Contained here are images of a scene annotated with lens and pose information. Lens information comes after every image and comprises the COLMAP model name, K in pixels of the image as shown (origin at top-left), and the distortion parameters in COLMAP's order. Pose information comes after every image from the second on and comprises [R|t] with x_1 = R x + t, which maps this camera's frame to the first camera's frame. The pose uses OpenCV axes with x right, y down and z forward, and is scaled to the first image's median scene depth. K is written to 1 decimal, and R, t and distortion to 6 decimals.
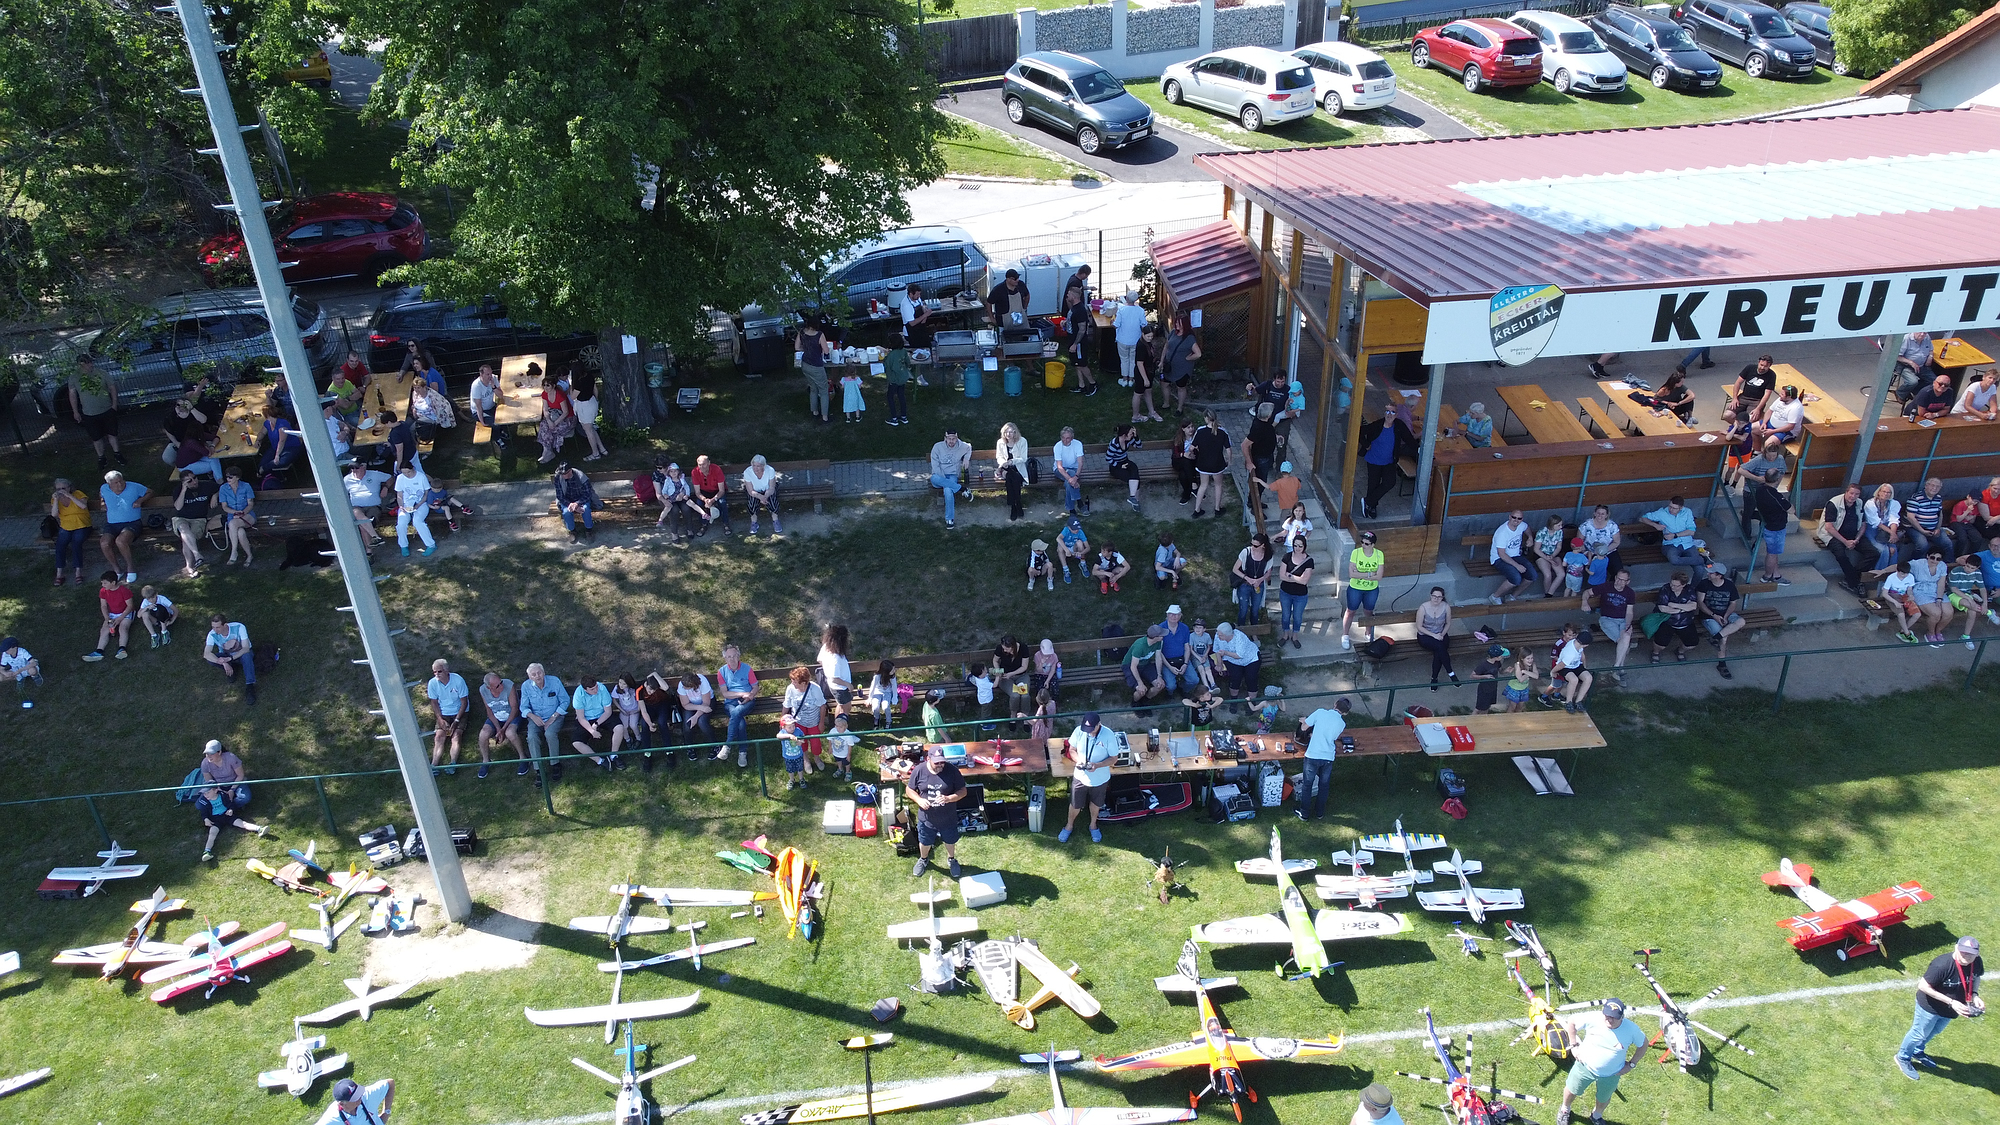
lens RADIAL K [[1531.5, 0, 986.7], [0, 1531.5, 573.1], [0, 0, 1]] dist [-0.000953, -0.010664]
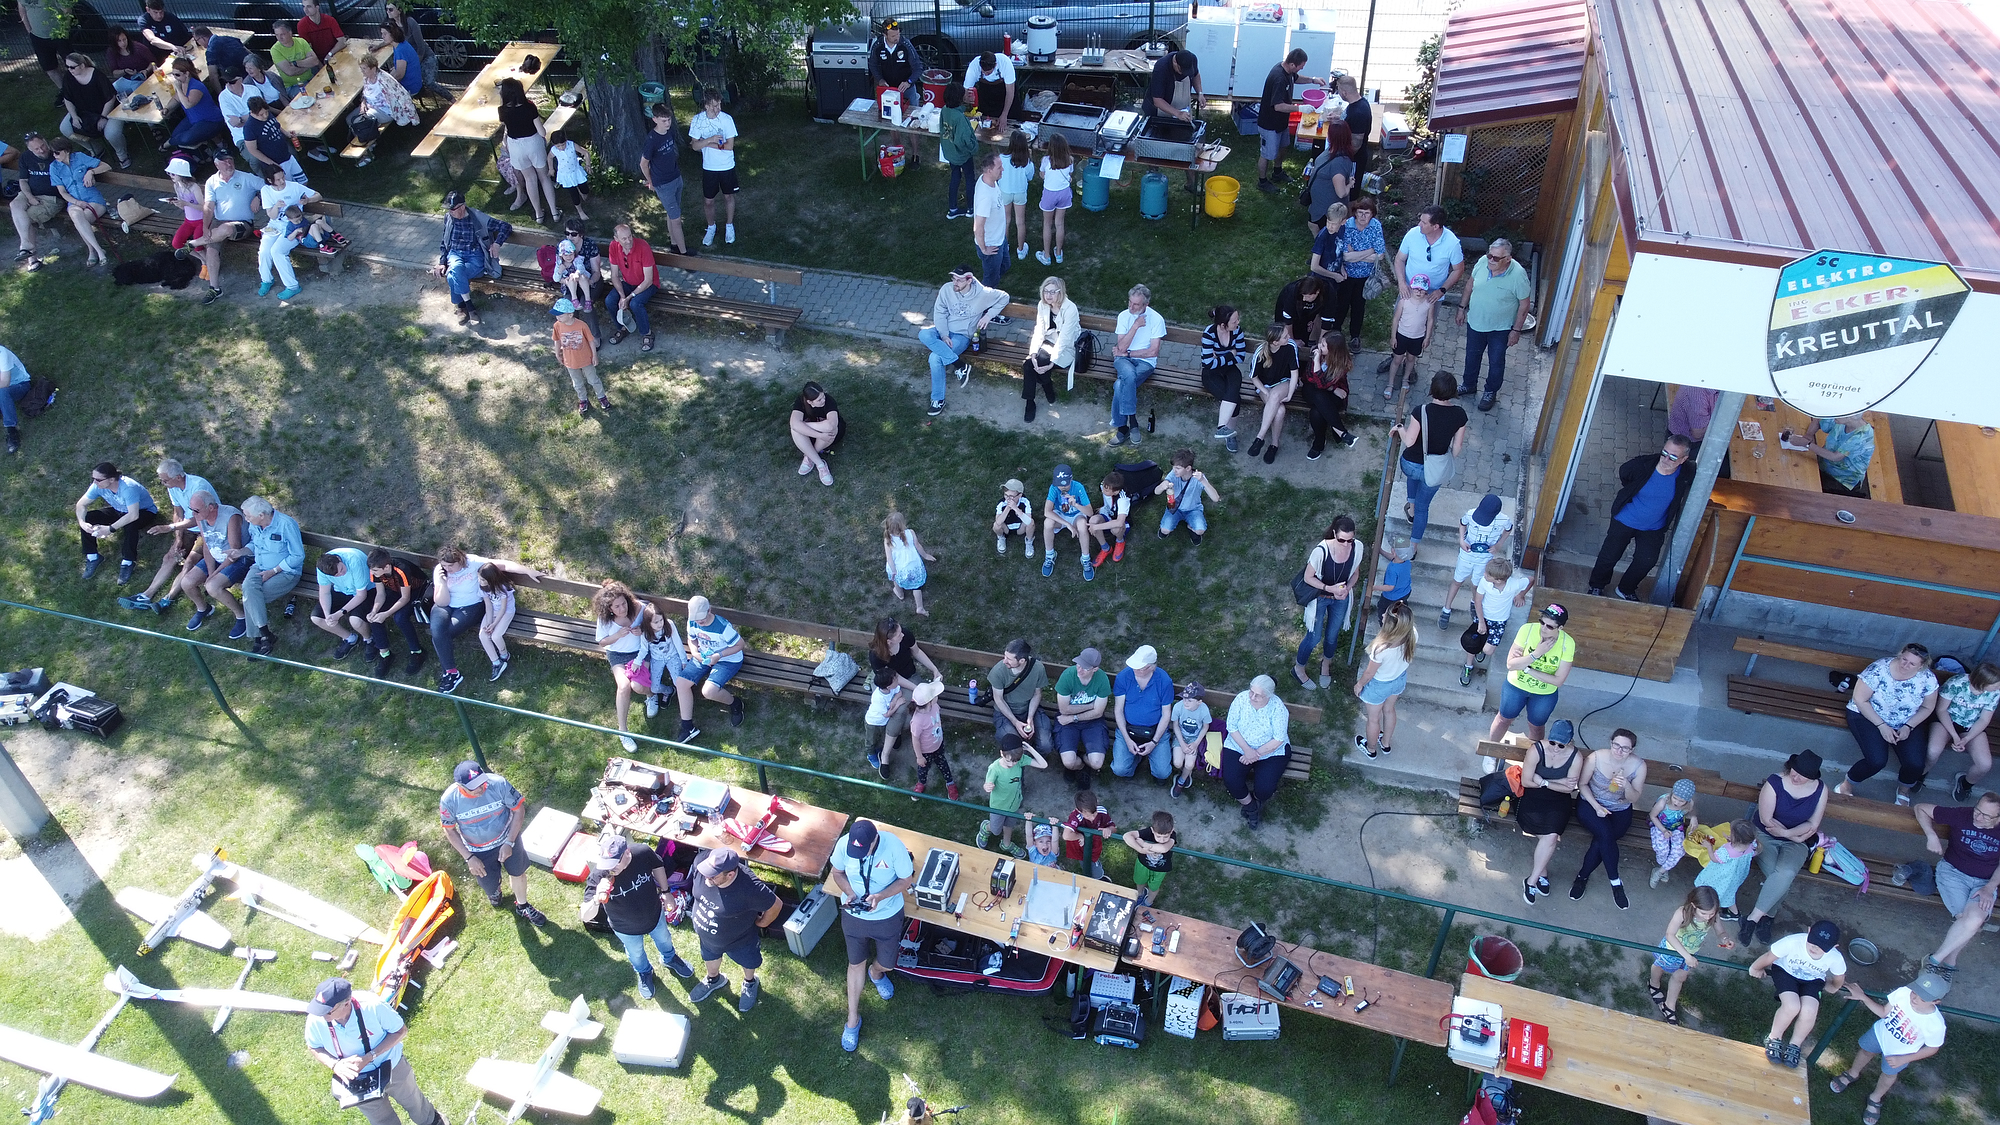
lens RADIAL K [[1531.5, 0, 986.7], [0, 1531.5, 573.1], [0, 0, 1]] dist [-0.000953, -0.010664]
pose [[0.926653, 0.251719, -0.279197, 0.234728], [-0.195068, 0.956874, 0.215270, -0.130143], [0.321344, -0.145018, 0.935792, 0.442640]]
